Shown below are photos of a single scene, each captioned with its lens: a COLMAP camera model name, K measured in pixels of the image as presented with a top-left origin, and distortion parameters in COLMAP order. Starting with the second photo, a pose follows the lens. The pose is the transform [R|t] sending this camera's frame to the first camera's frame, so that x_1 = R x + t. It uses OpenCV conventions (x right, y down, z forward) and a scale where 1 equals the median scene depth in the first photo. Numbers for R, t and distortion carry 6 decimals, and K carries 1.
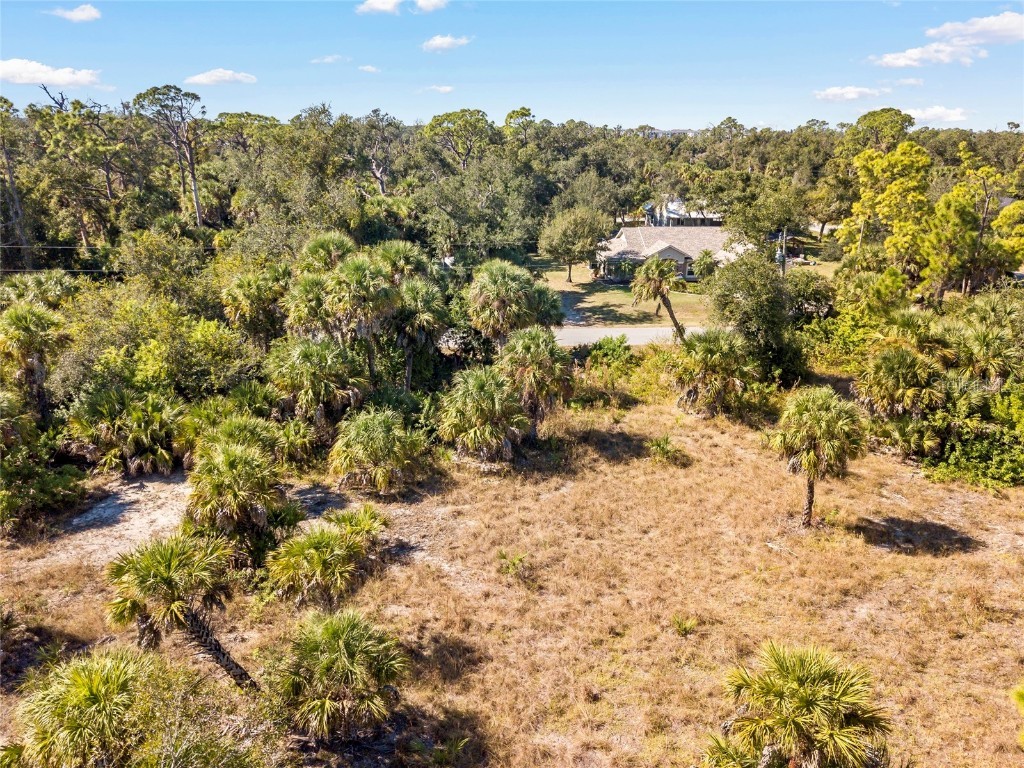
lens RADIAL K [[798.2, 0, 512.0], [0, 798.2, 384.0], [0, 0, 1]] dist [0.015484, 0.004096]
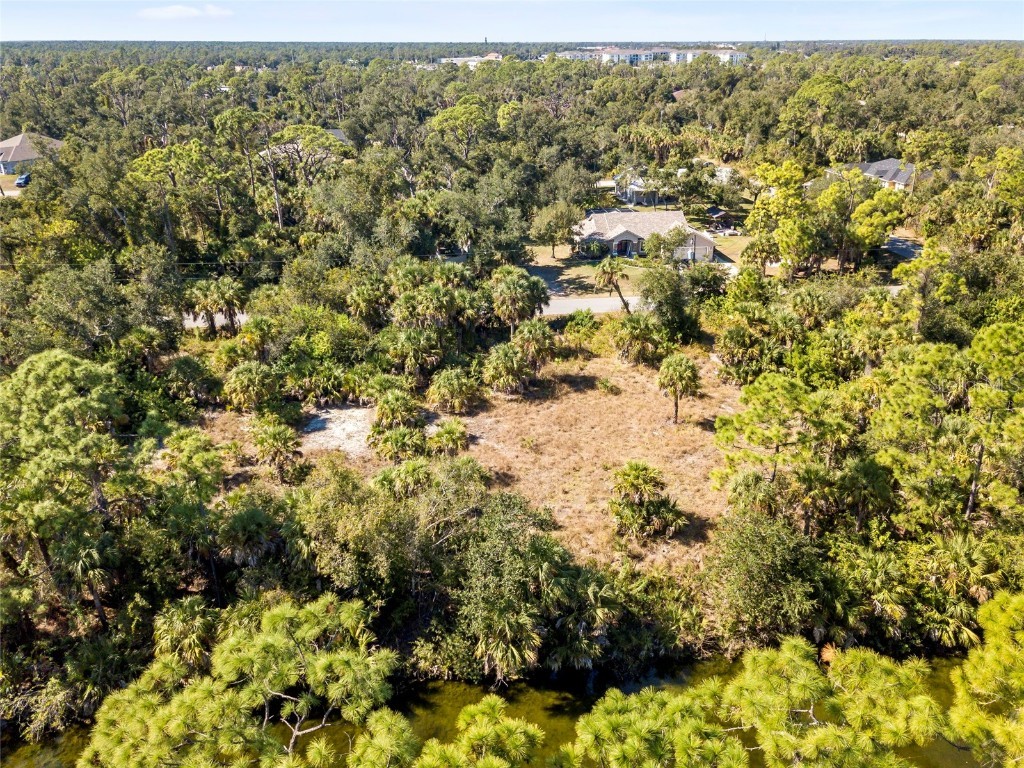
lens RADIAL K [[798.2, 0, 512.0], [0, 798.2, 384.0], [0, 0, 1]] dist [0.015484, 0.004096]
pose [[0.999605, -0.023131, 0.015961, -0.052775], [0.021570, 0.995536, 0.091880, -0.091940], [-0.018015, -0.091500, 0.995642, -0.798769]]
